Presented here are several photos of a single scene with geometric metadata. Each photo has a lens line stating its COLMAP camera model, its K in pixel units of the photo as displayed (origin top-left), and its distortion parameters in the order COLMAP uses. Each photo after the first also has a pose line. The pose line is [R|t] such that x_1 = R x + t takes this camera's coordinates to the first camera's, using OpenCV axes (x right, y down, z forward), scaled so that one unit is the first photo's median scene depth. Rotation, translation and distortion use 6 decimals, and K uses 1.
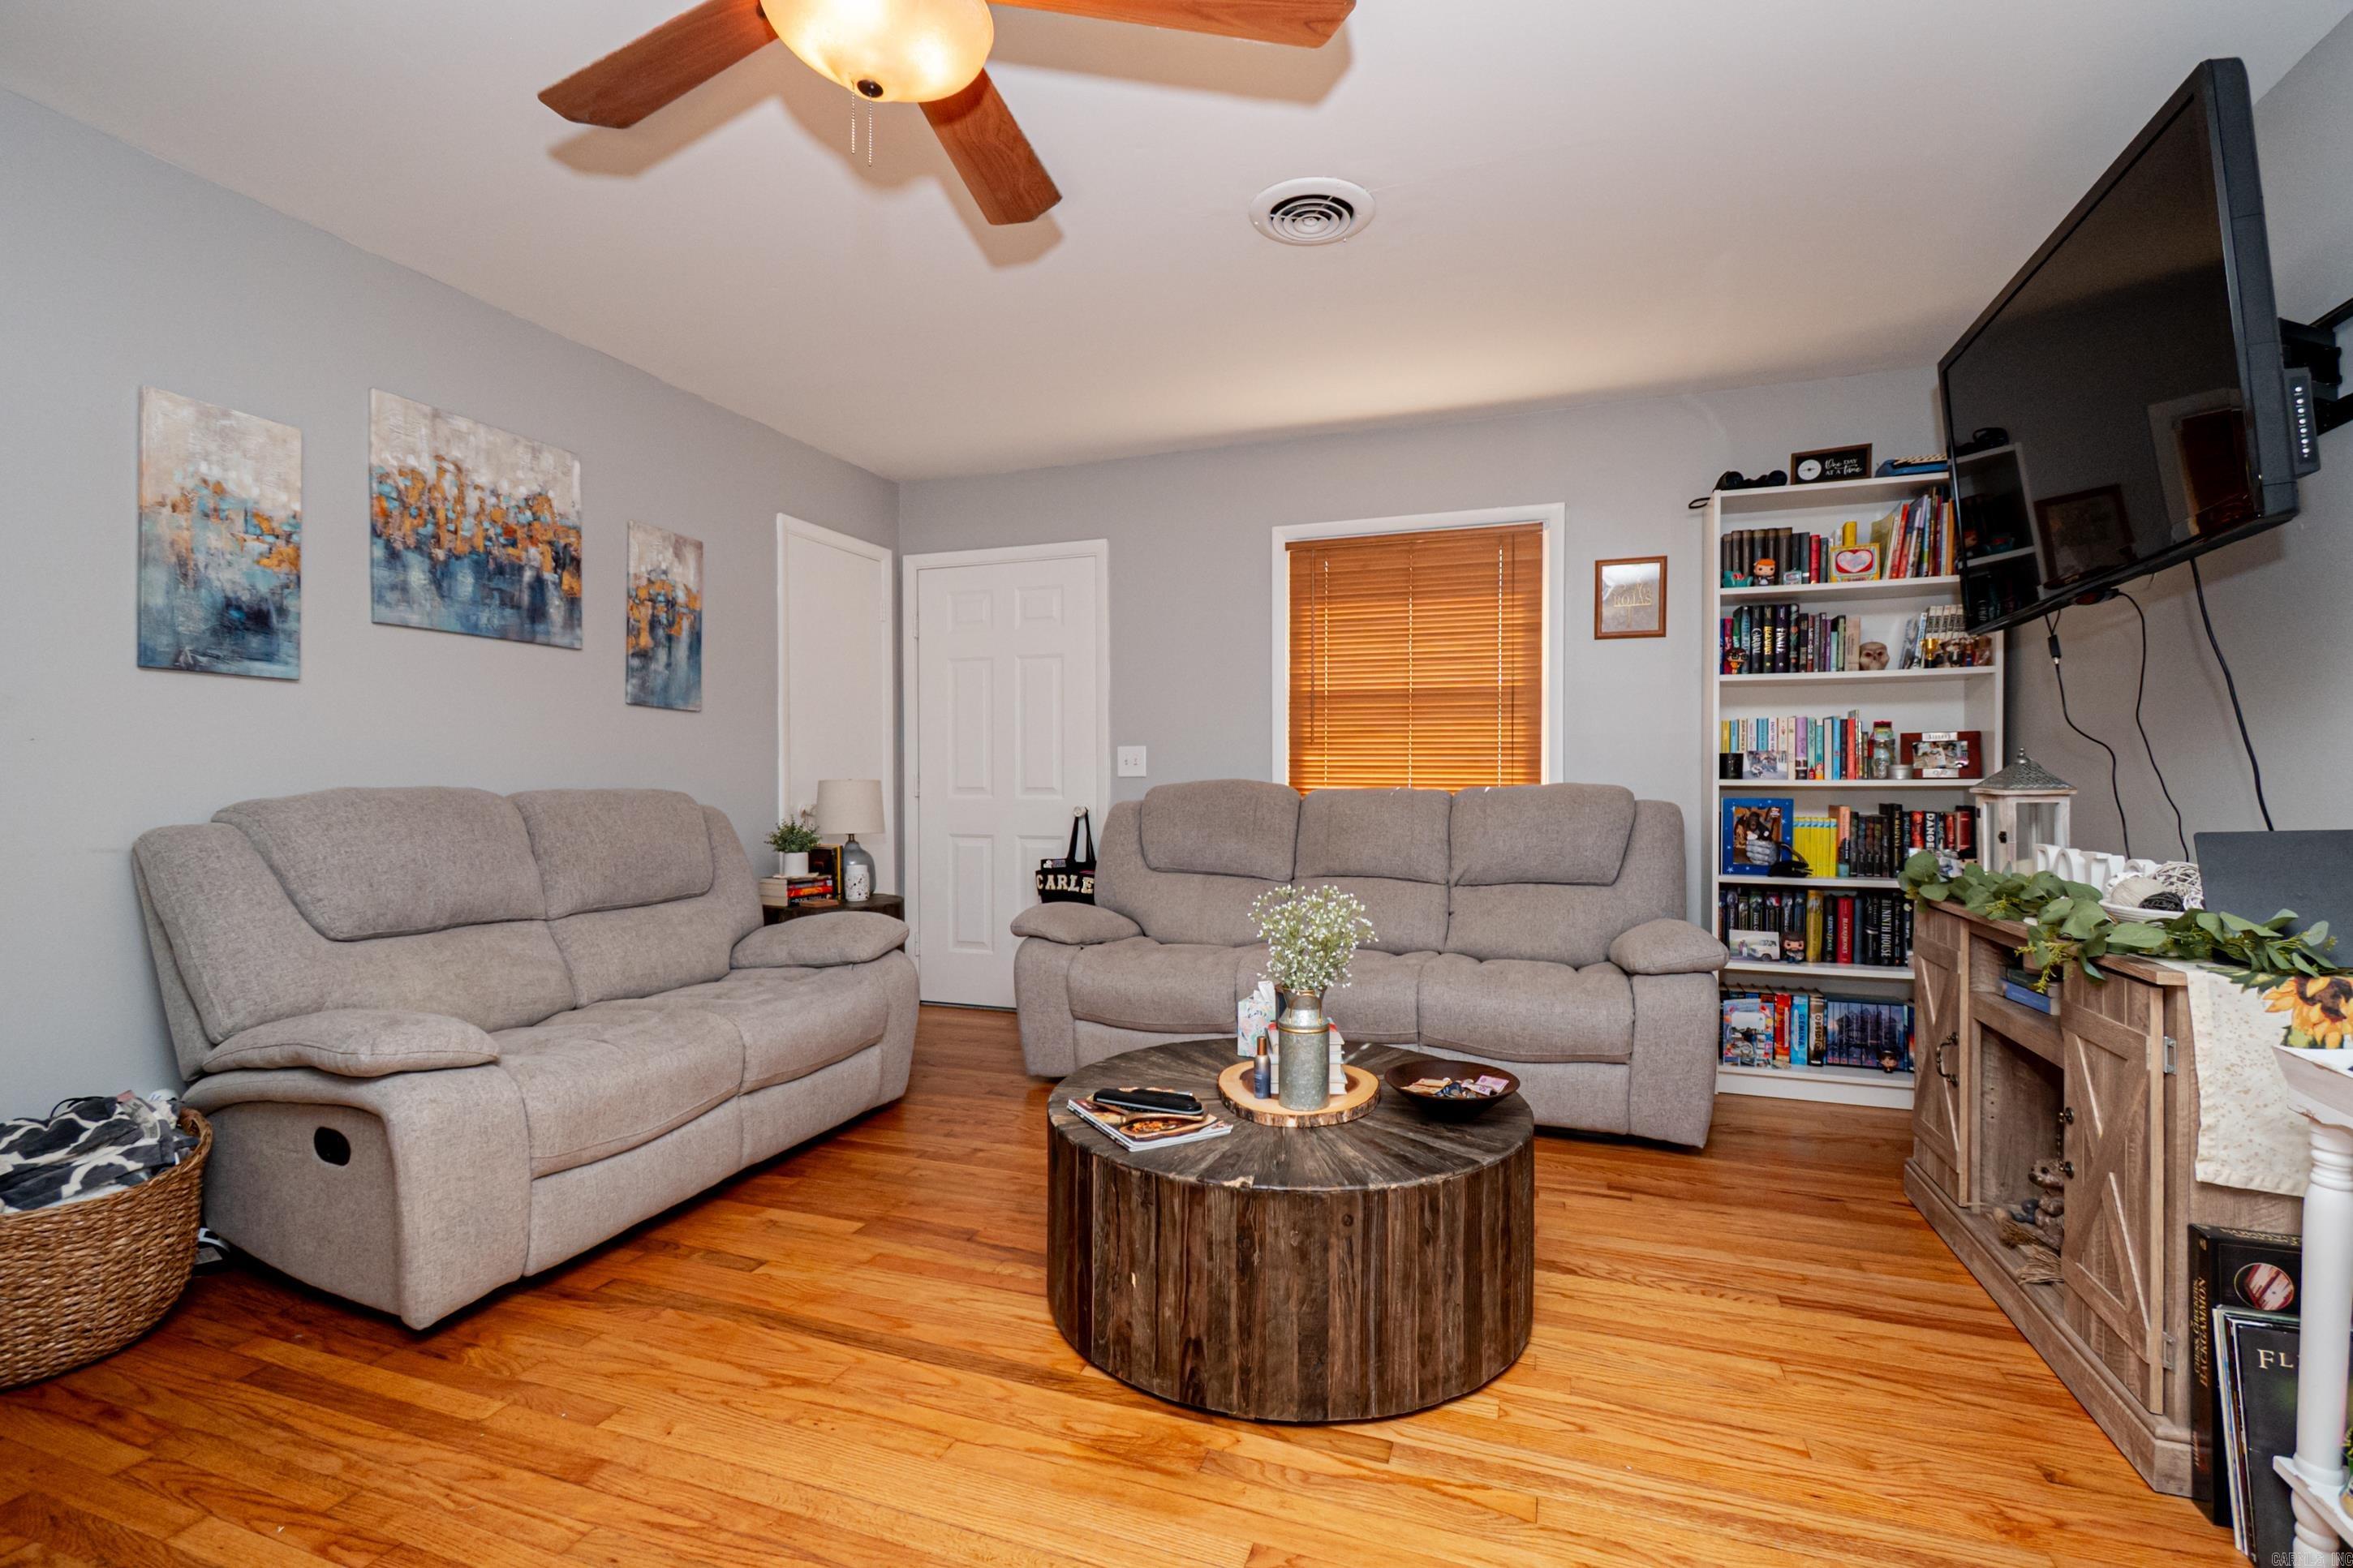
lens RADIAL K [[1046.9, 0, 1183.8], [0, 1046.9, 788.4], [0, 0, 1]] dist [0.013990, -0.007174]
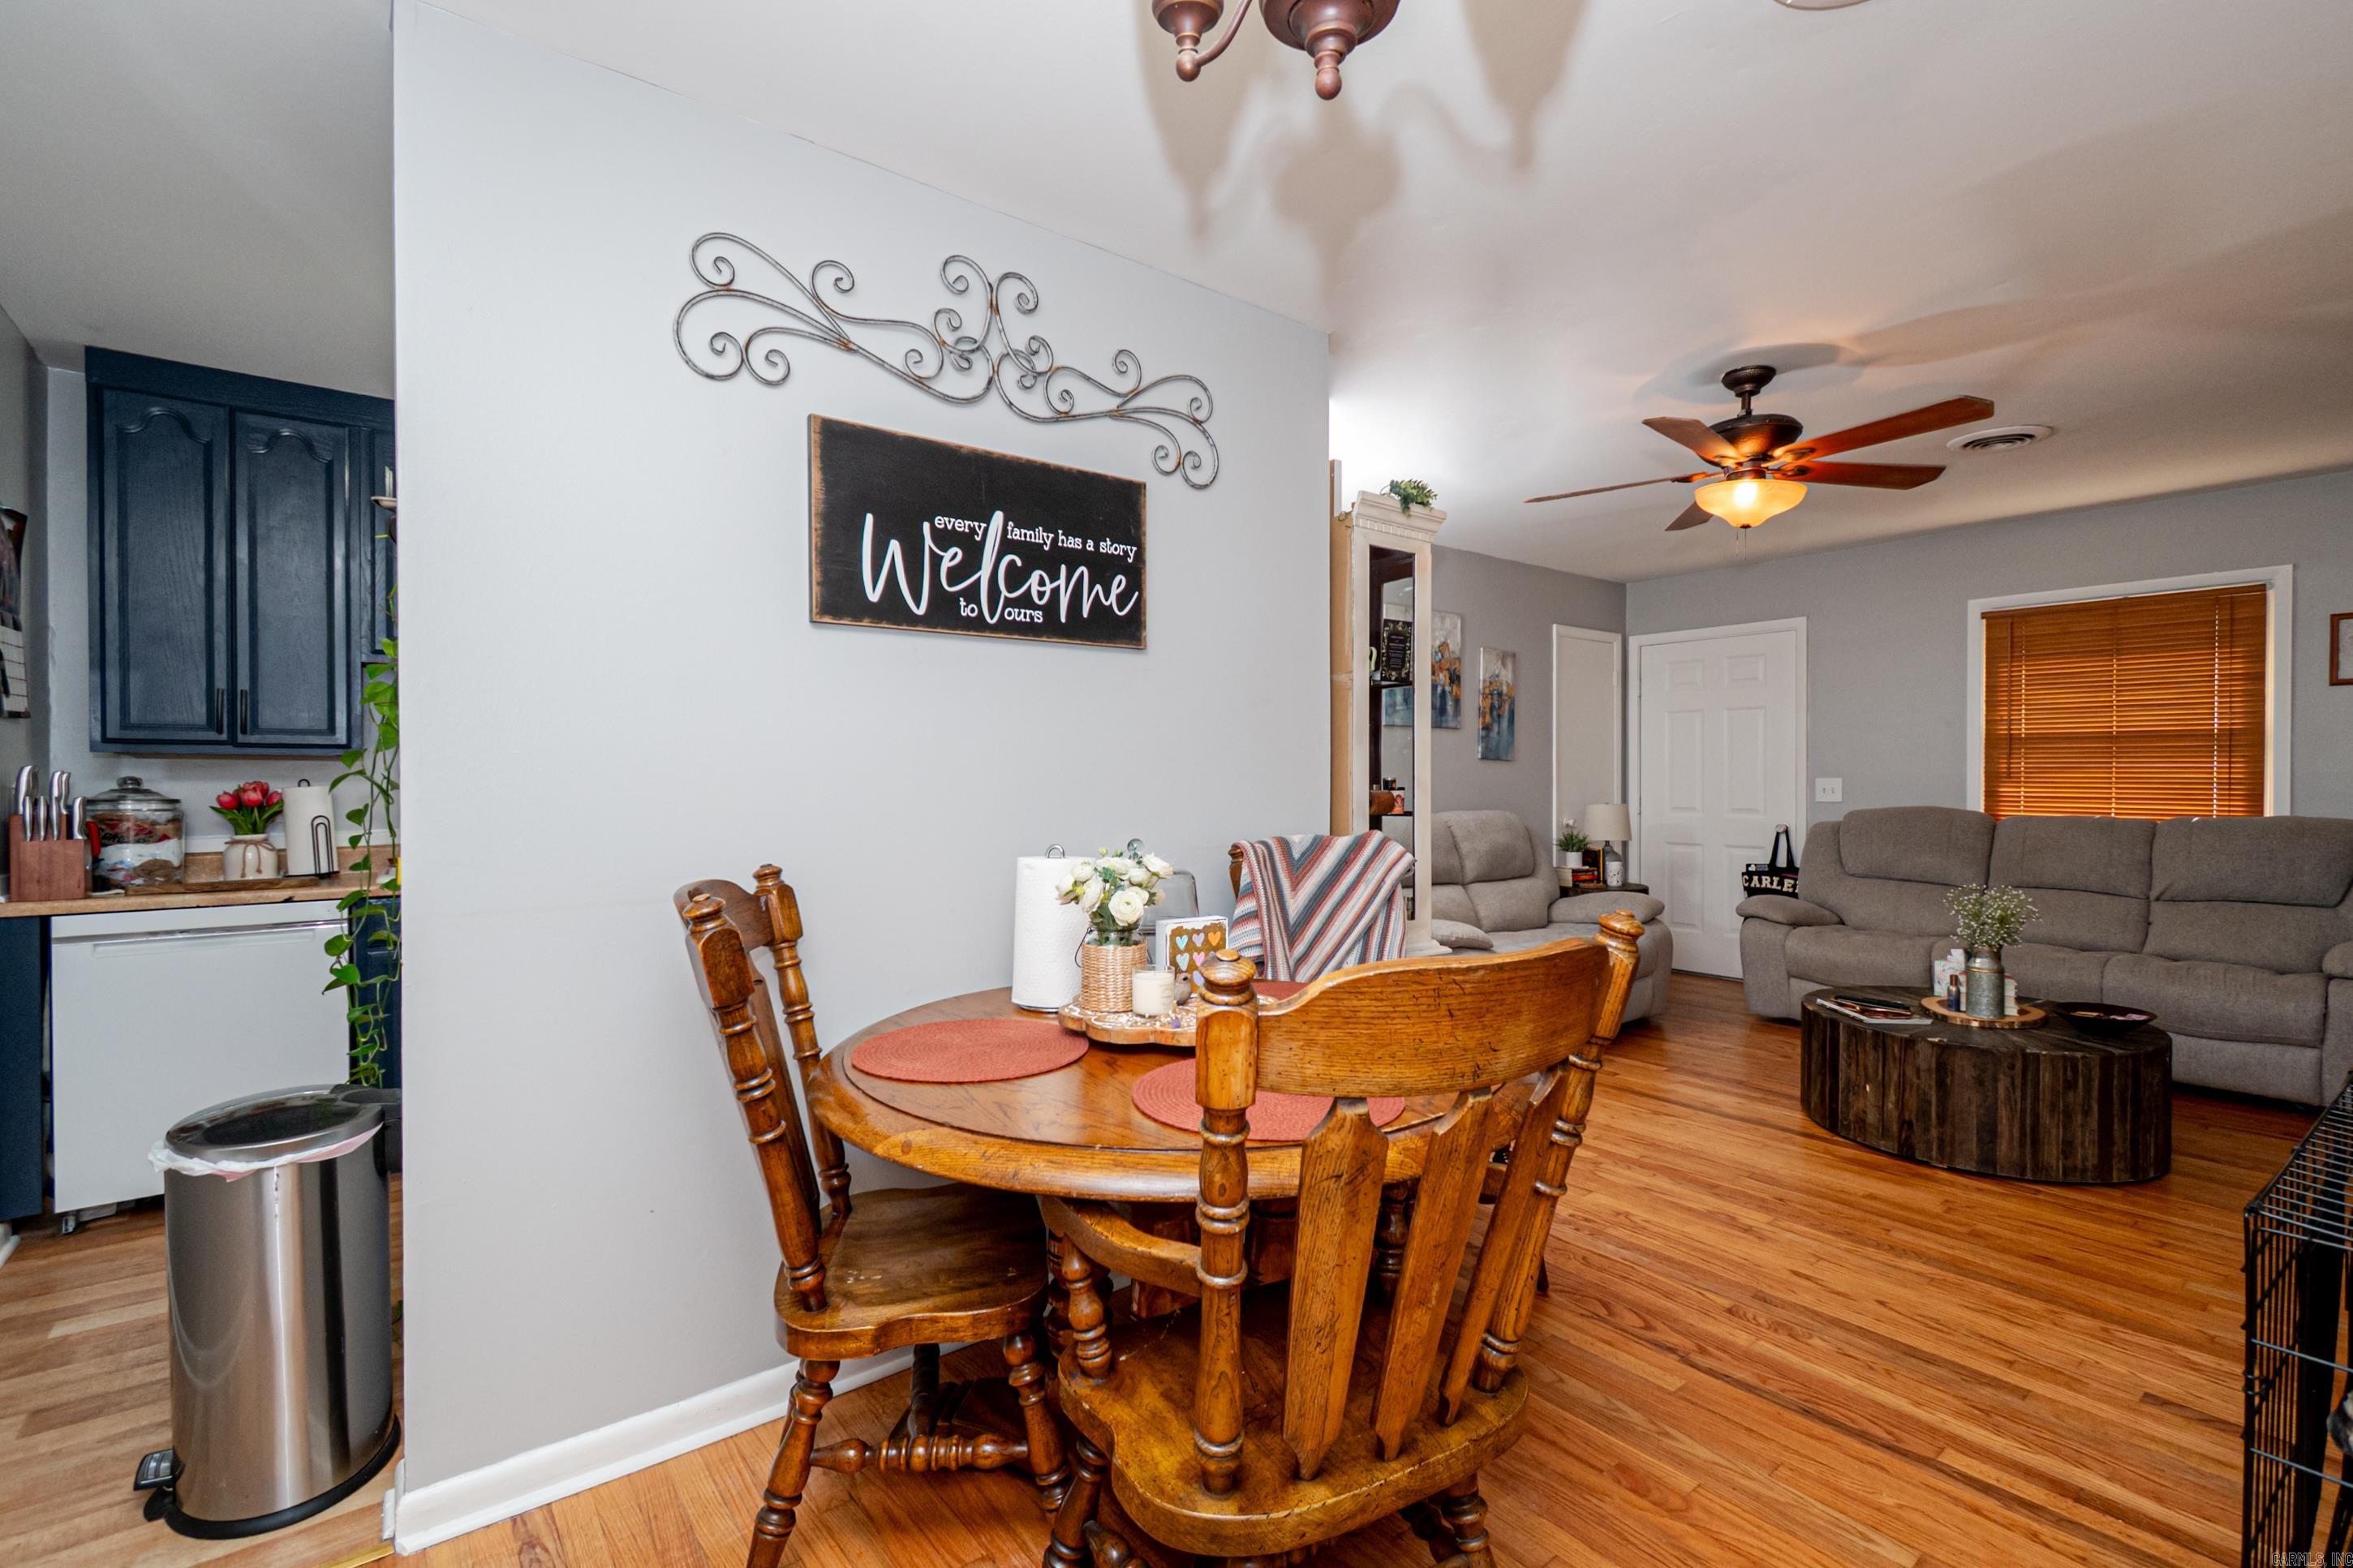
lens RADIAL K [[1046.9, 0, 1183.8], [0, 1046.9, 788.4], [0, 0, 1]] dist [0.013990, -0.007174]
pose [[0.847048, 0.004983, -0.531492, -0.049194], [-0.004877, 0.999987, 0.001602, -0.036833], [0.531493, 0.001236, 0.847062, -0.711324]]
